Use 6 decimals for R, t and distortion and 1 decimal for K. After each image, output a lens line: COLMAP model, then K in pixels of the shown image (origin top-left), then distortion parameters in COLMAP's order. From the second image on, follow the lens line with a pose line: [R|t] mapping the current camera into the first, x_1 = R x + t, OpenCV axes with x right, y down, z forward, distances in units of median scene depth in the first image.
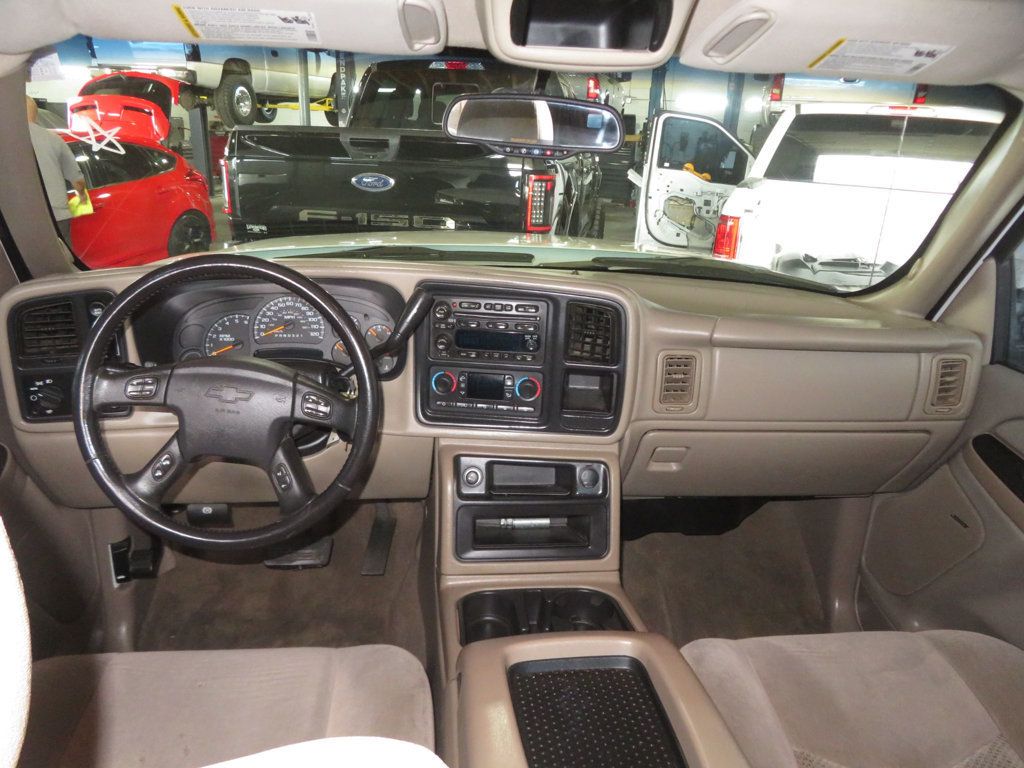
lens RADIAL K [[737.0, 0, 512.0], [0, 737.0, 384.0], [0, 0, 1]] dist [-0.007615, 0.006332]
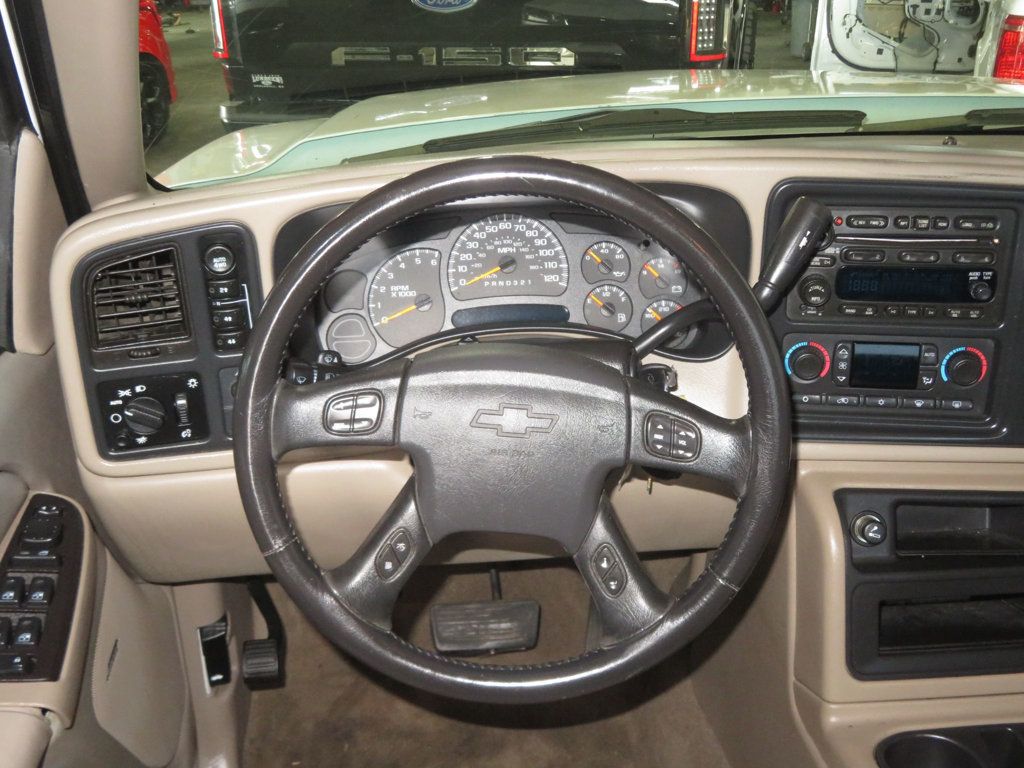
lens RADIAL K [[1058.3, 0, 495.6], [0, 1058.3, 364.8], [0, 0, 1]] dist [0.010373, 0.030420]
pose [[0.996524, -0.033605, -0.076226, -0.249815], [0.039265, 0.996484, 0.074010, -0.063004], [0.073471, -0.076746, 0.994340, 0.170891]]
